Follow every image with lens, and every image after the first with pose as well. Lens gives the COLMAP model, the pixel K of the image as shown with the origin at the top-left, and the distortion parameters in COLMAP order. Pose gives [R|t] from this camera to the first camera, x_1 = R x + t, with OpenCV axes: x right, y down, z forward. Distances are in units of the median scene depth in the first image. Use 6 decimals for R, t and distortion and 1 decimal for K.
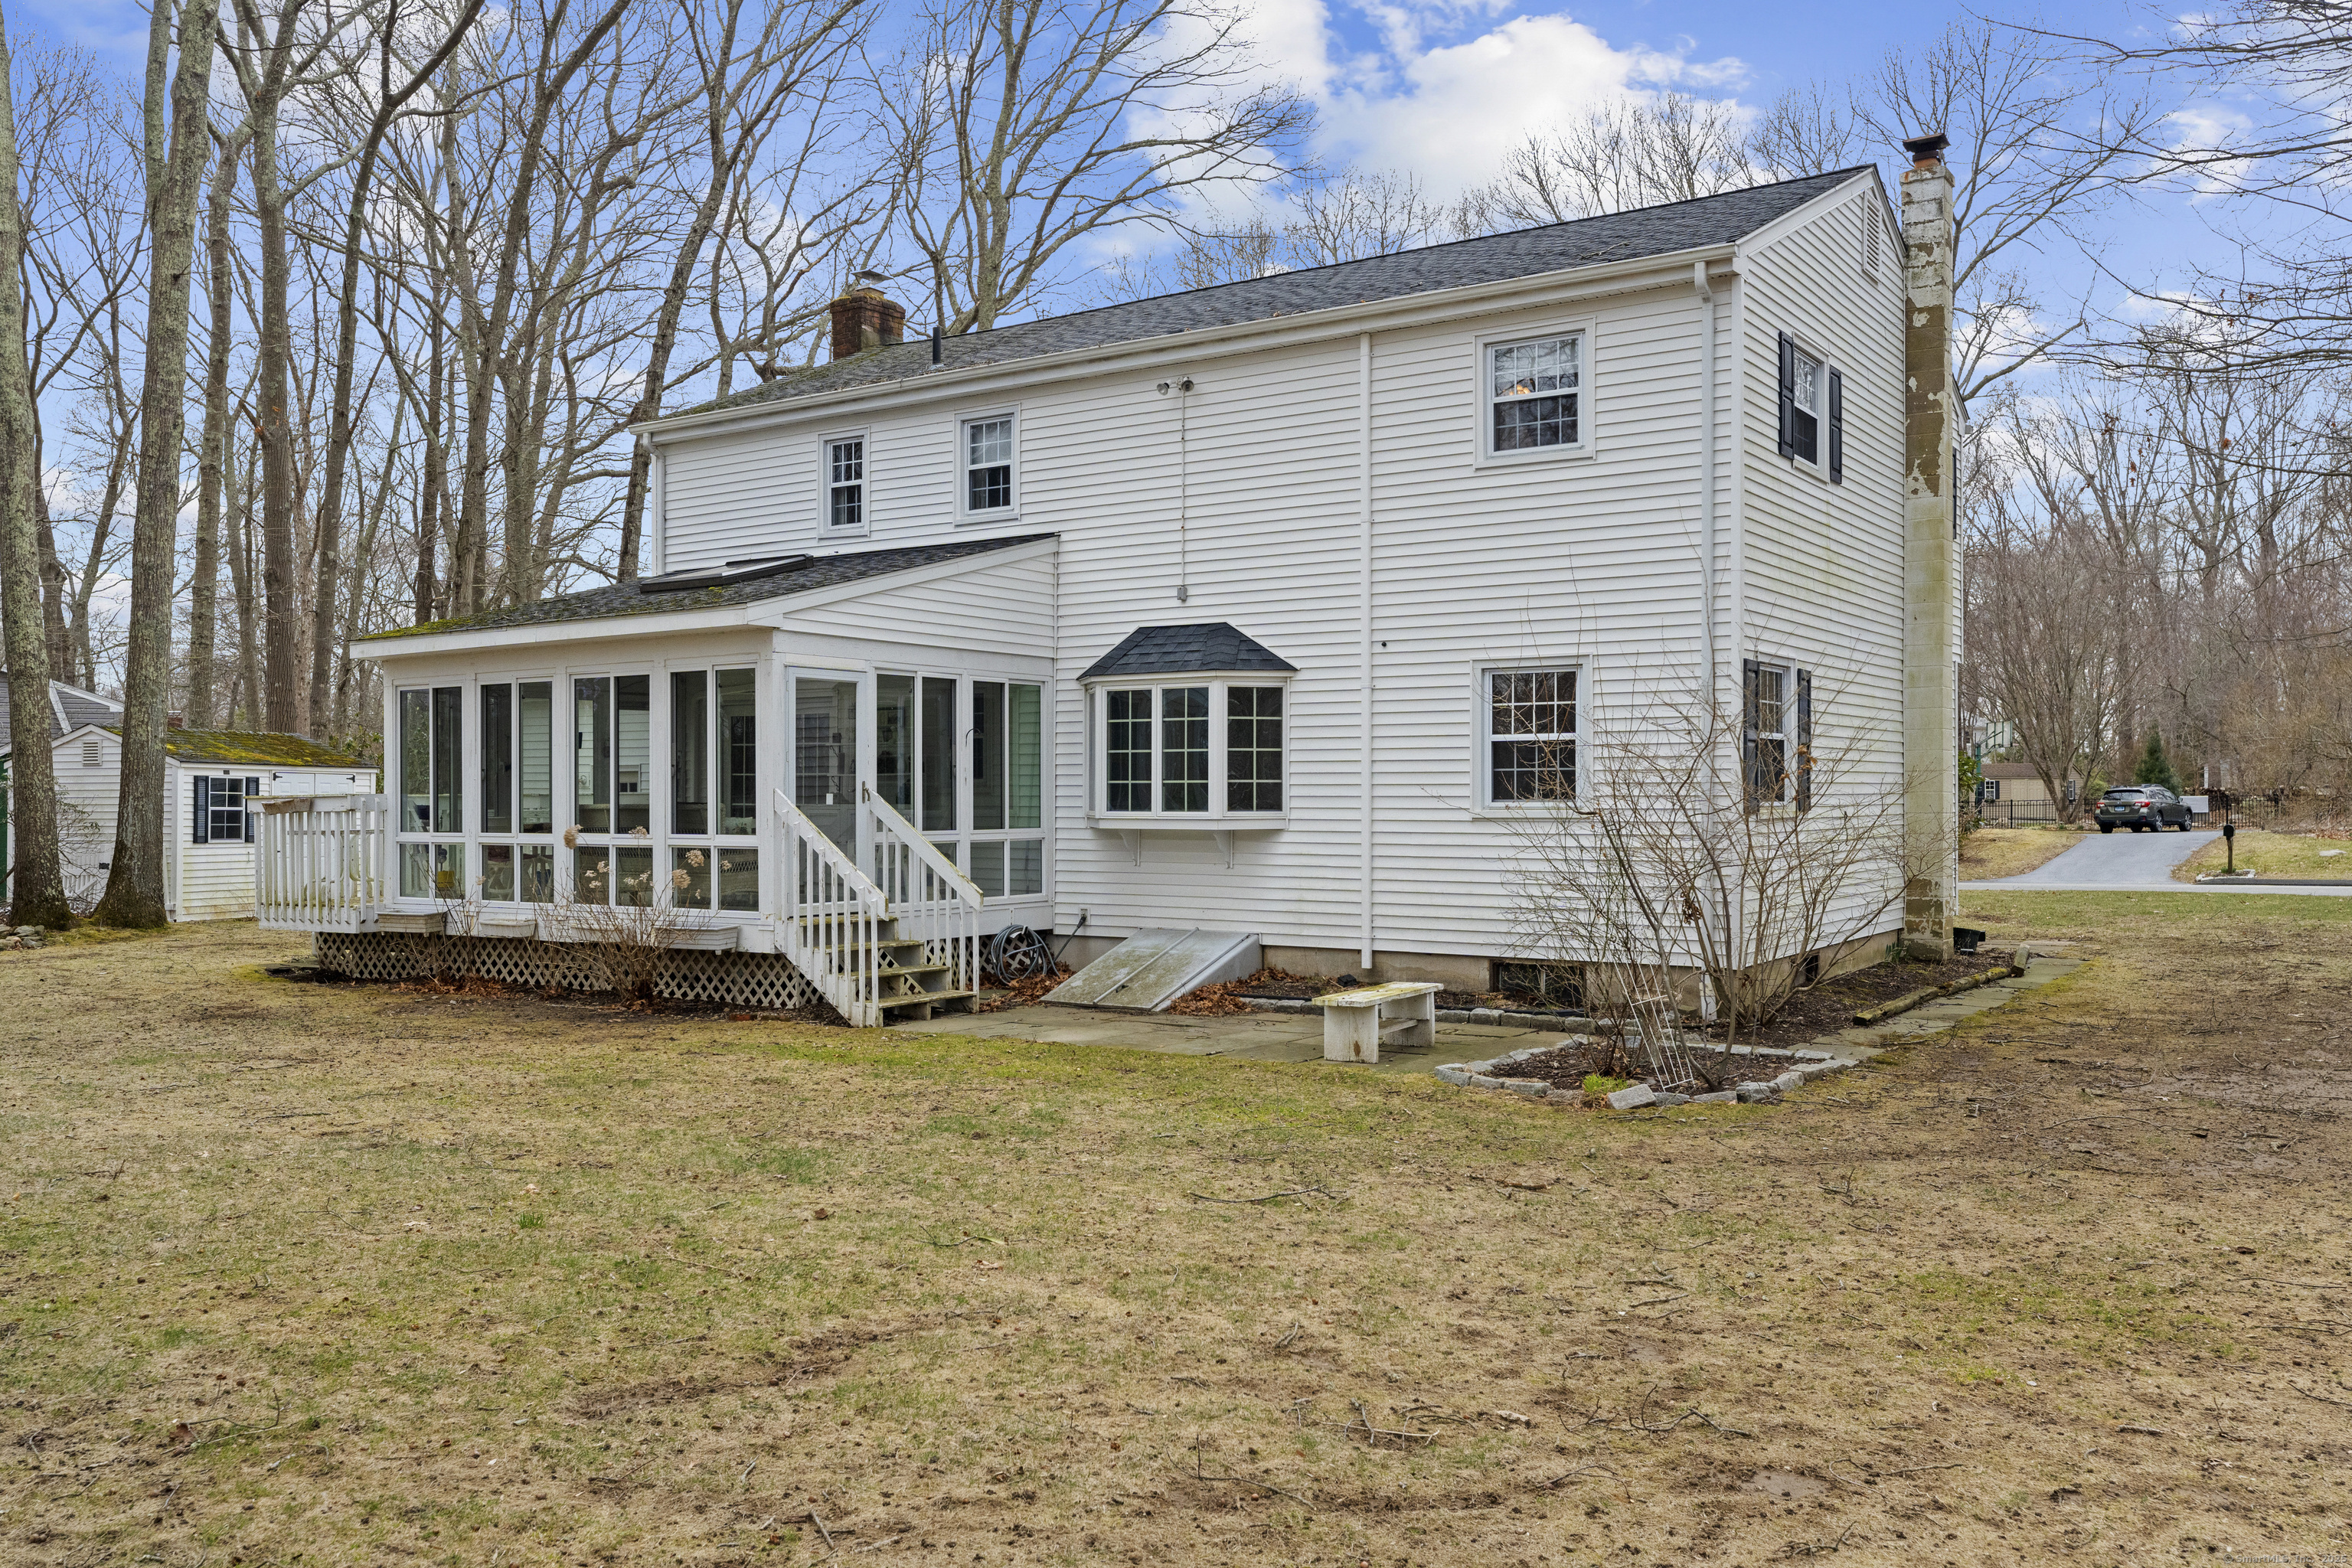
lens RADIAL K [[1859.3, 0, 1176.0], [0, 1859.3, 784.0], [0, 0, 1]] dist [0.006312, 0.010655]
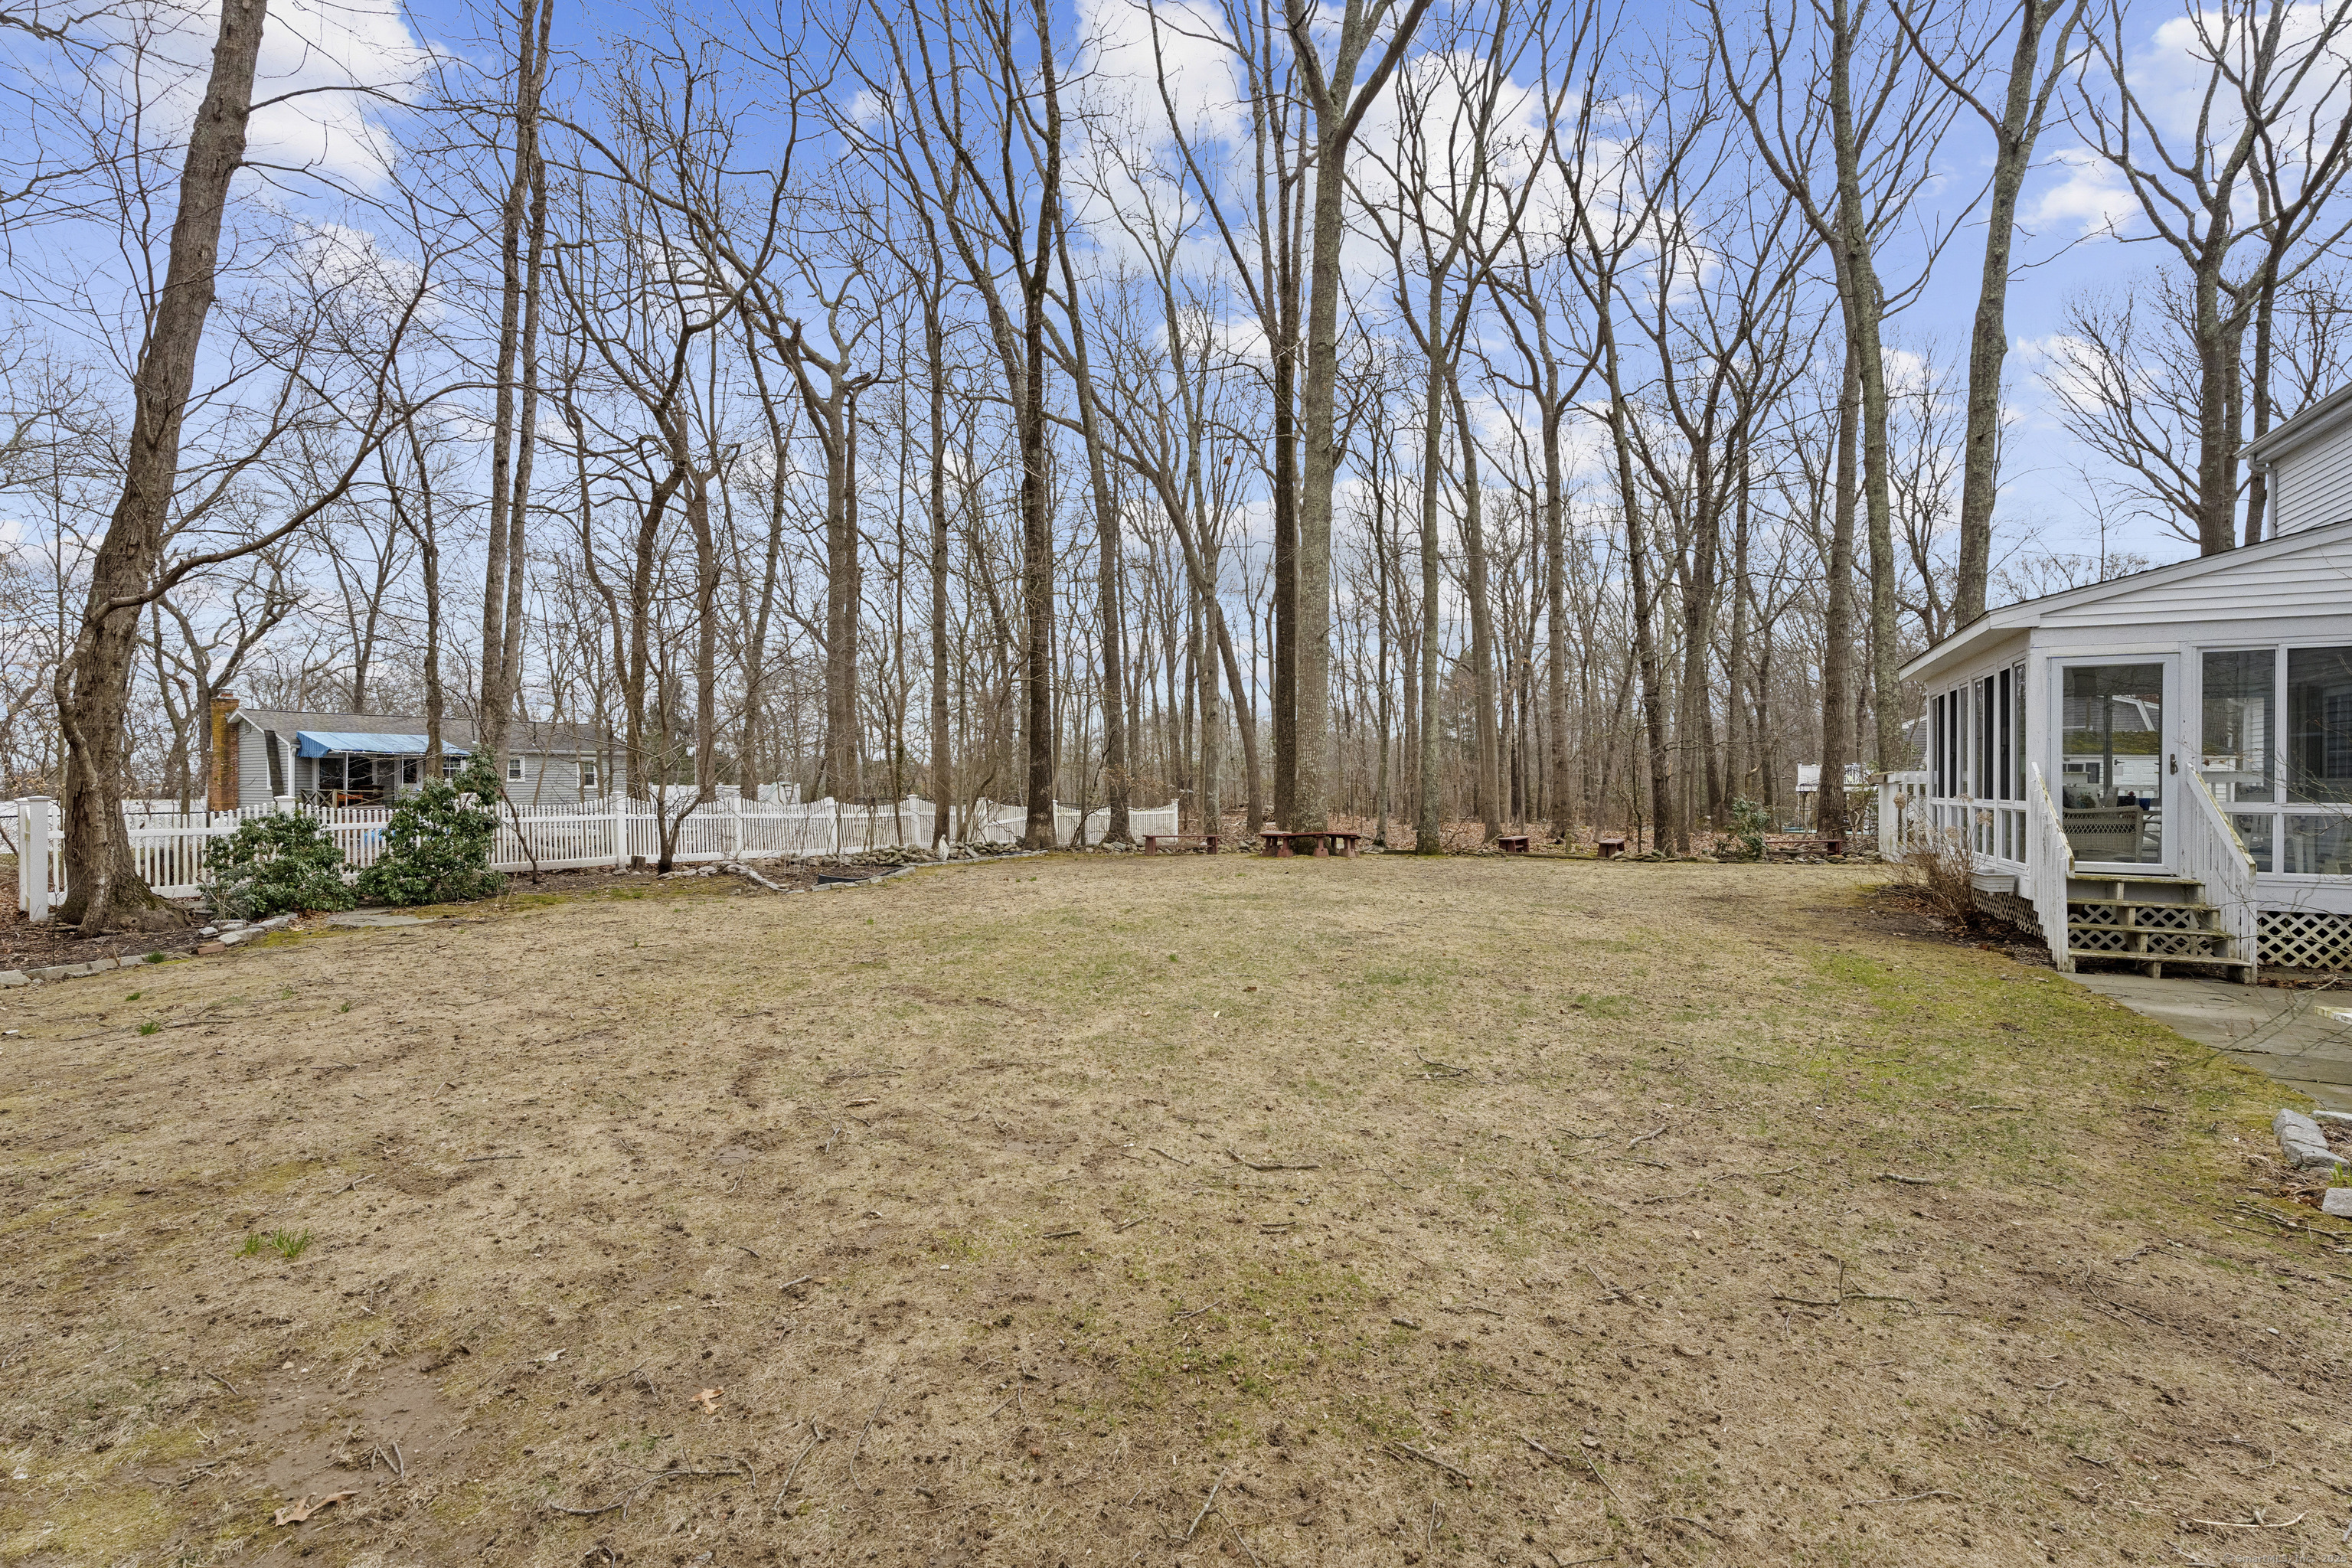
lens RADIAL K [[1033.4, 0, 1176.0], [0, 1033.4, 784.0], [0, 0, 1]] dist [0.003234, 0.000185]
pose [[0.136762, 0.003027, -0.990599, 0.344937], [0.005721, 0.999976, 0.003845, 0.009946], [0.990587, -0.006193, 0.136741, 0.334053]]
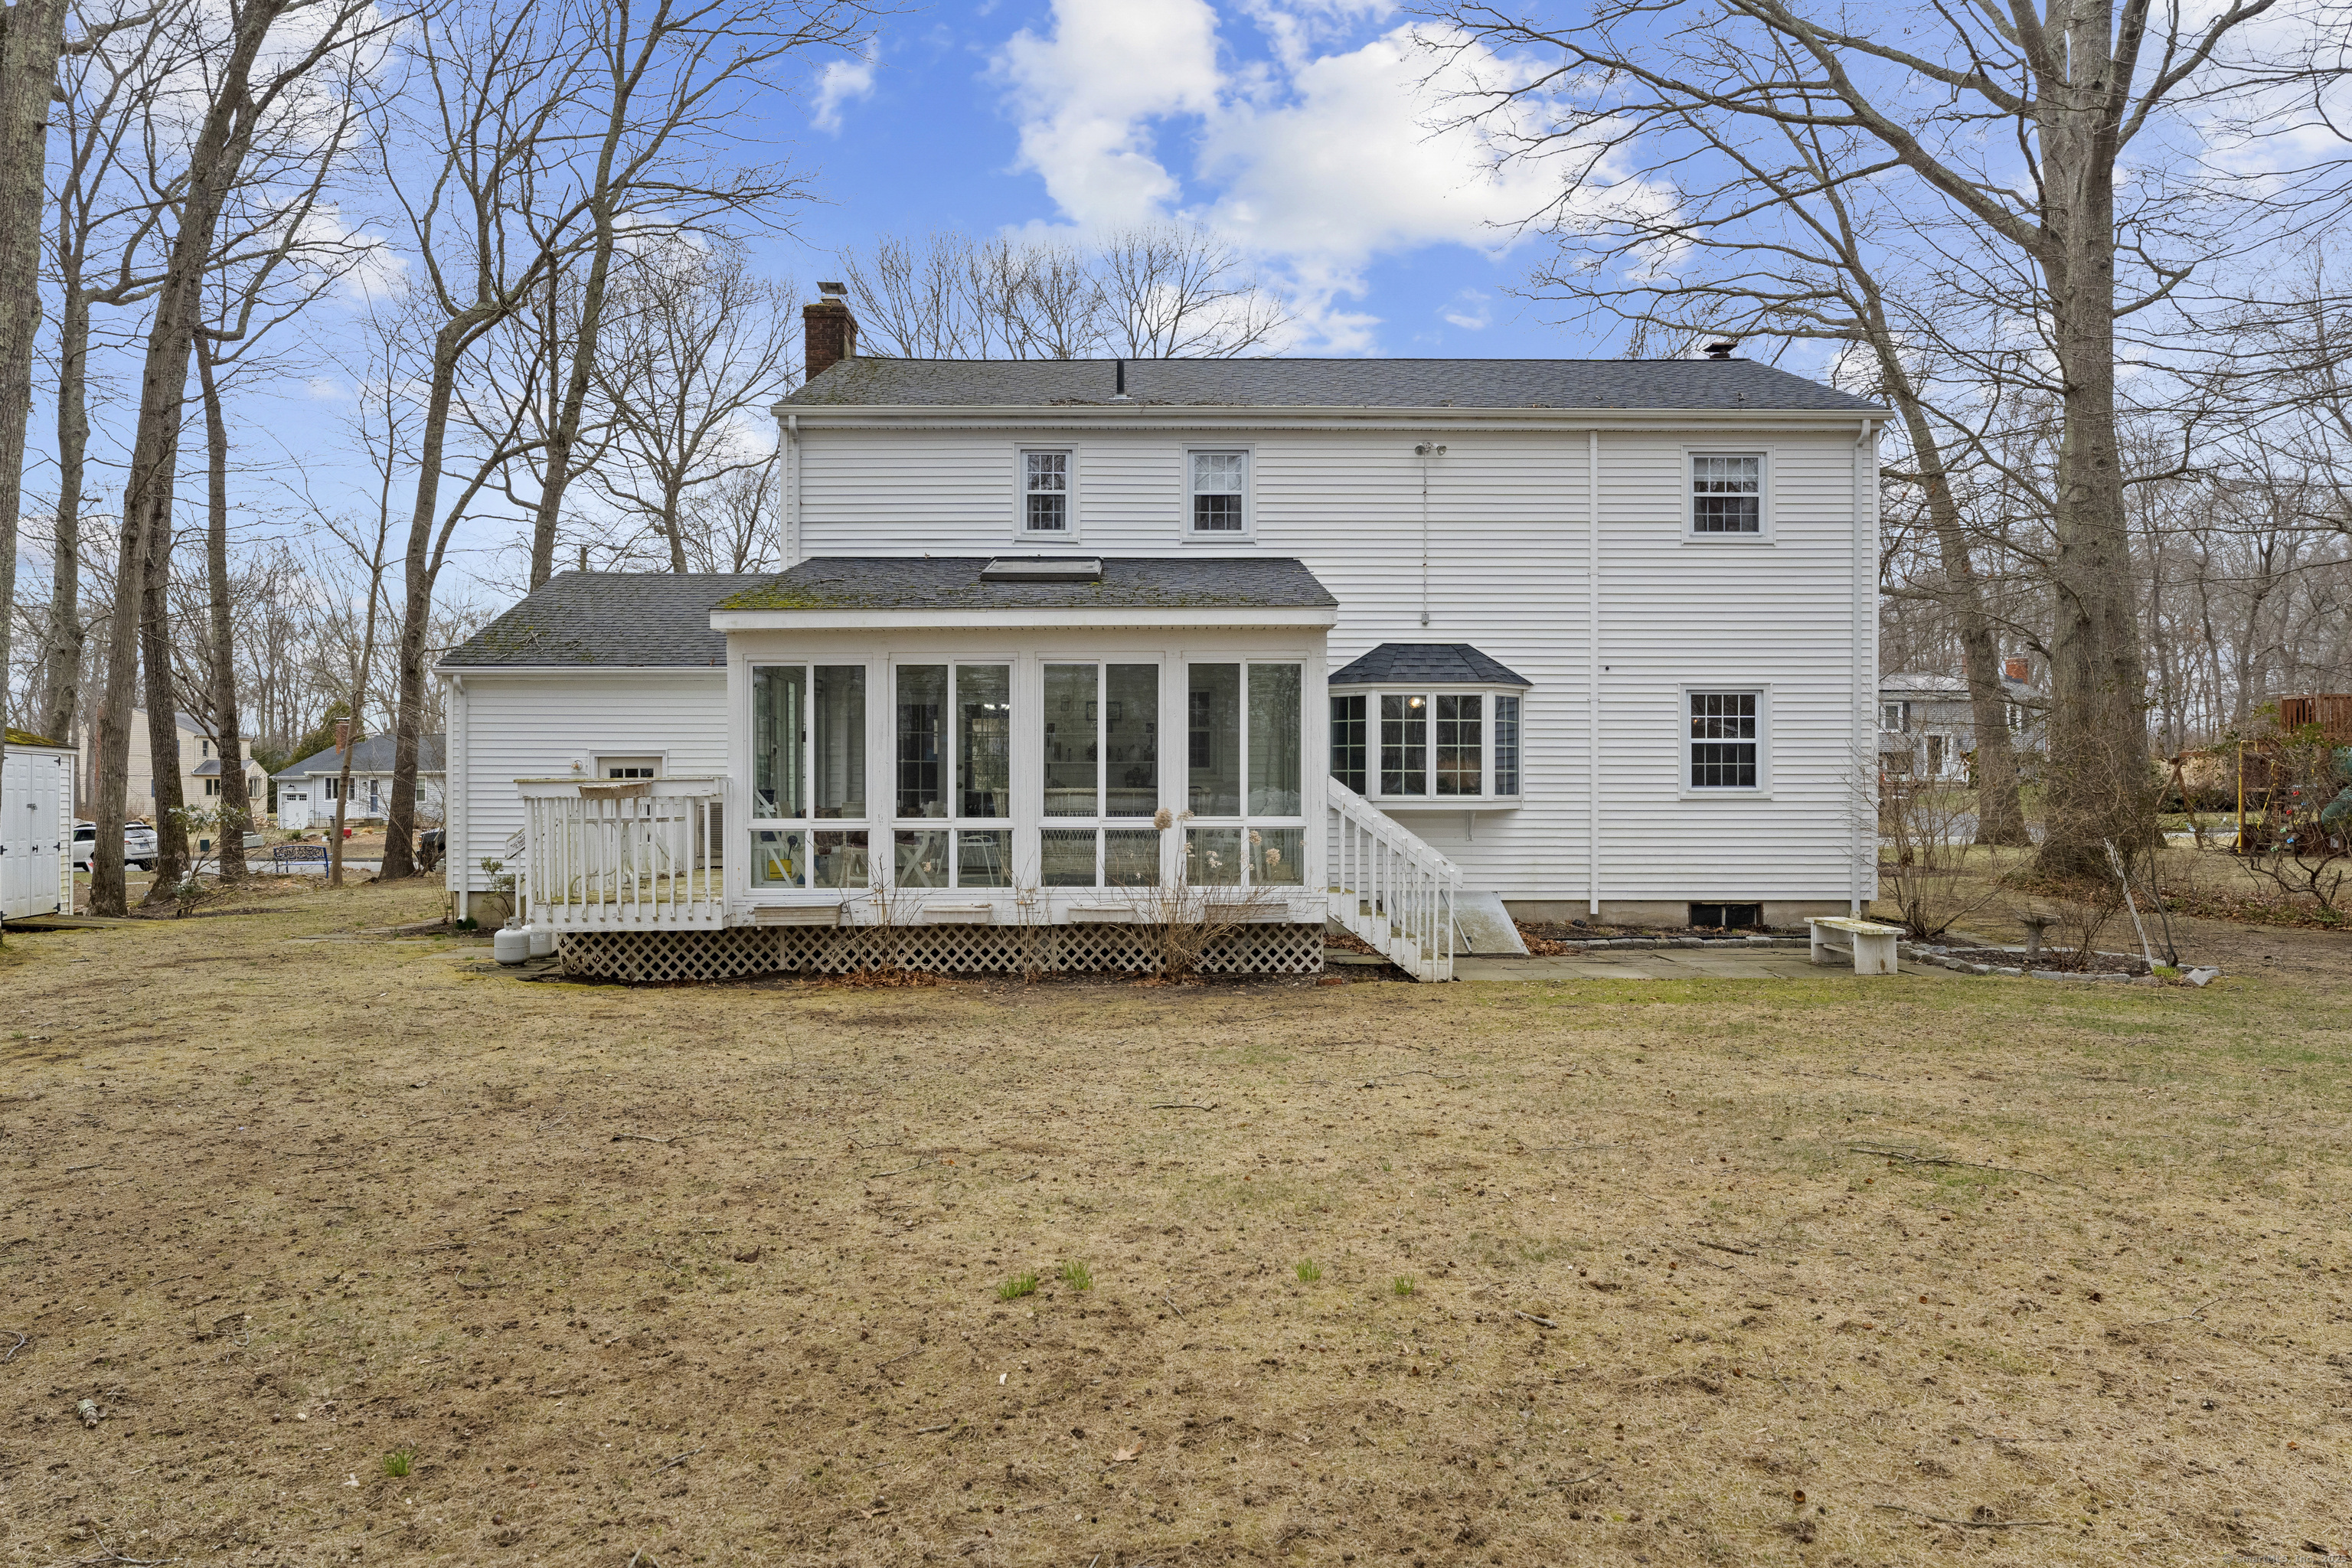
lens RADIAL K [[1501.8, 0, 1176.0], [0, 1501.8, 784.0], [0, 0, 1]] dist [-0.001743, 0.000110]
pose [[0.822144, 0.003196, 0.569270, -0.726352], [-0.004952, 0.999987, 0.001536, 0.006911], [-0.569257, -0.004082, 0.822149, 0.287847]]
